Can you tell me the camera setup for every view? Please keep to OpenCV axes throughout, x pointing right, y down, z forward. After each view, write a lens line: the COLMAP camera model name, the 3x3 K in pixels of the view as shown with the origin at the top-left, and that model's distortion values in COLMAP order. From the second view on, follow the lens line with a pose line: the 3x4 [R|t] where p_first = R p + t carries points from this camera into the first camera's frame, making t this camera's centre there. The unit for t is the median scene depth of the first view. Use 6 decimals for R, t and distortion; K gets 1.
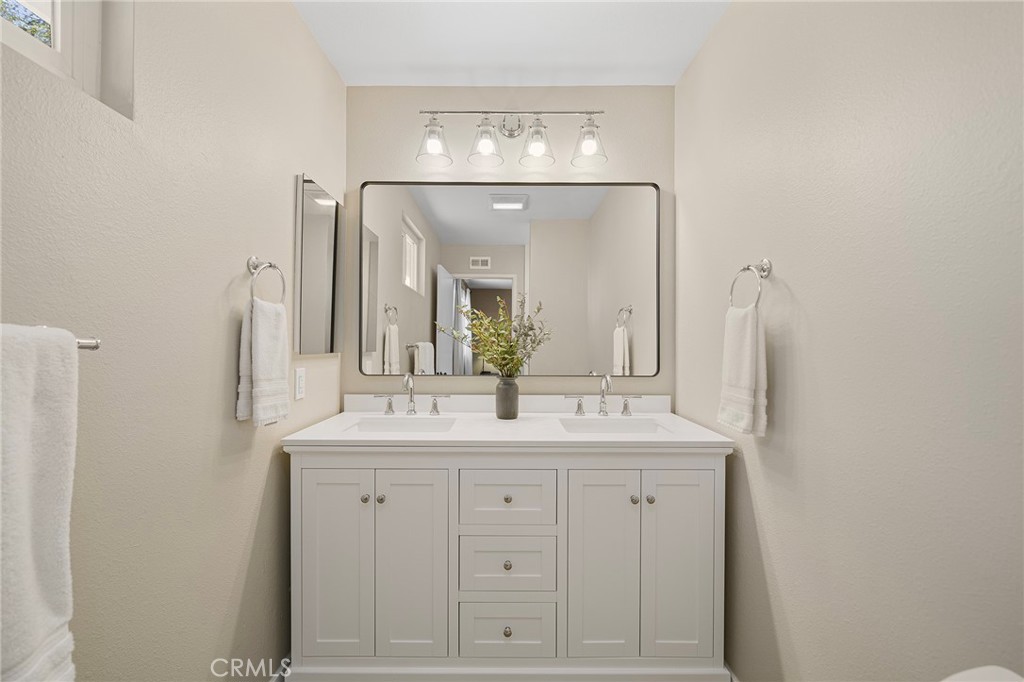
lens RADIAL K [[418.0, 0, 510.3], [0, 418.0, 348.4], [0, 0, 1]] dist [0.000414, -0.000016]
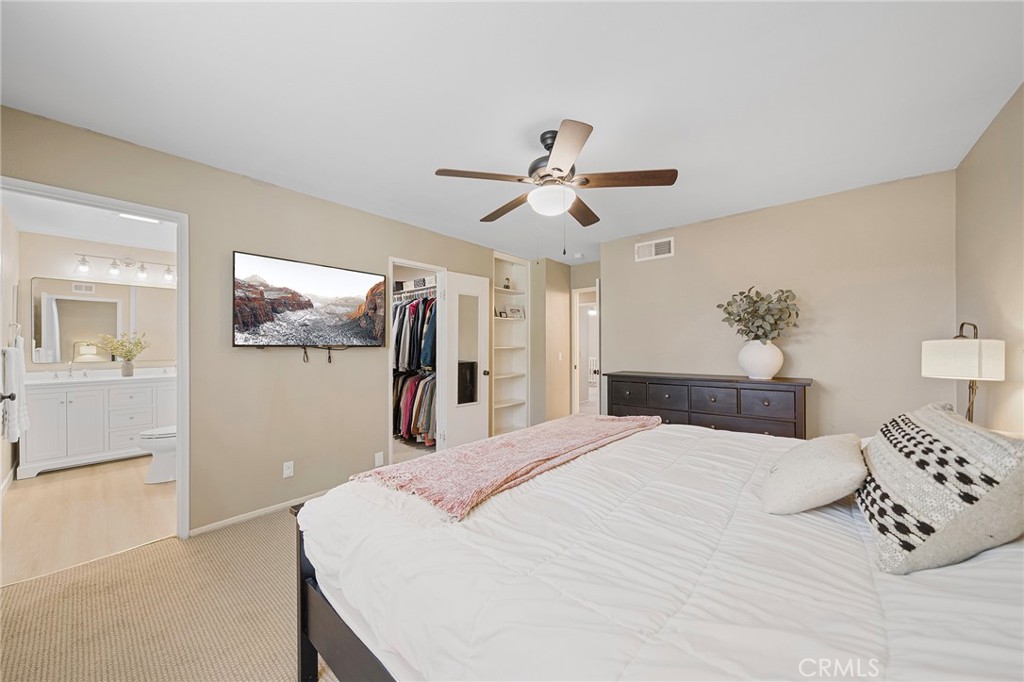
lens RADIAL K [[356.5, 0, 496.8], [0, 356.5, 344.5], [0, 0, 1]] dist [-0.004387, 0.000197]
pose [[0.659399, -0.006182, 0.751768, -0.152572], [0.010619, 0.999943, -0.001091, -0.010640], [-0.751718, 0.008702, 0.659427, -2.228416]]
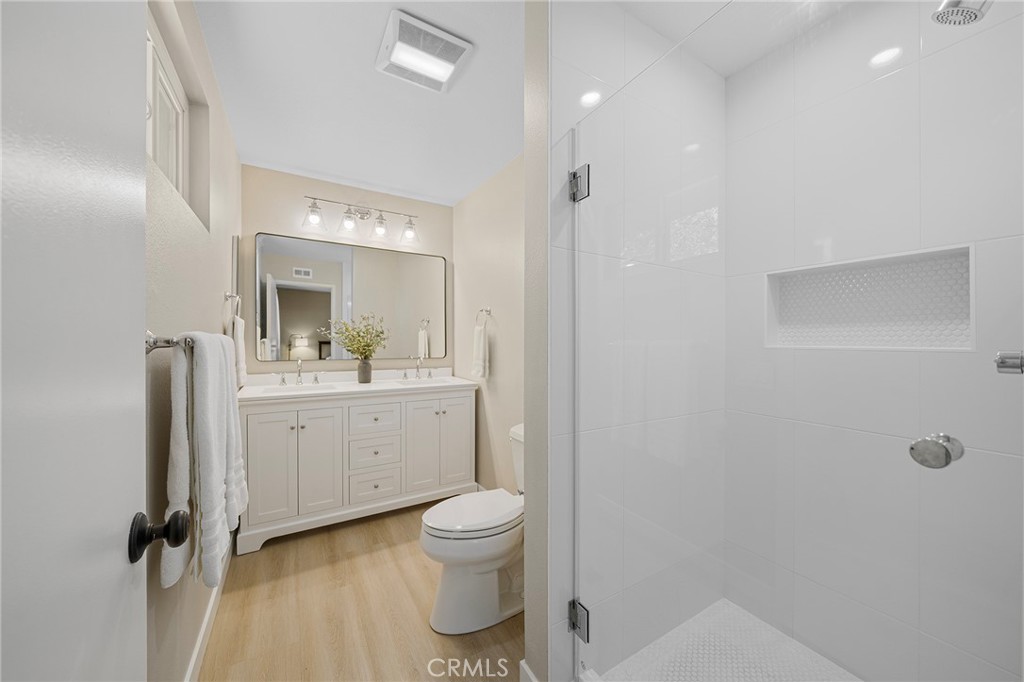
lens RADIAL K [[356.5, 0, 511.5], [0, 356.5, 345.6], [0, 0, 1]] dist [-0.004387, 0.000197]
pose [[0.856300, -0.007738, 0.516421, -0.247478], [0.001958, 0.999929, 0.011736, -0.007201], [-0.516475, -0.009038, 0.856255, -0.595747]]
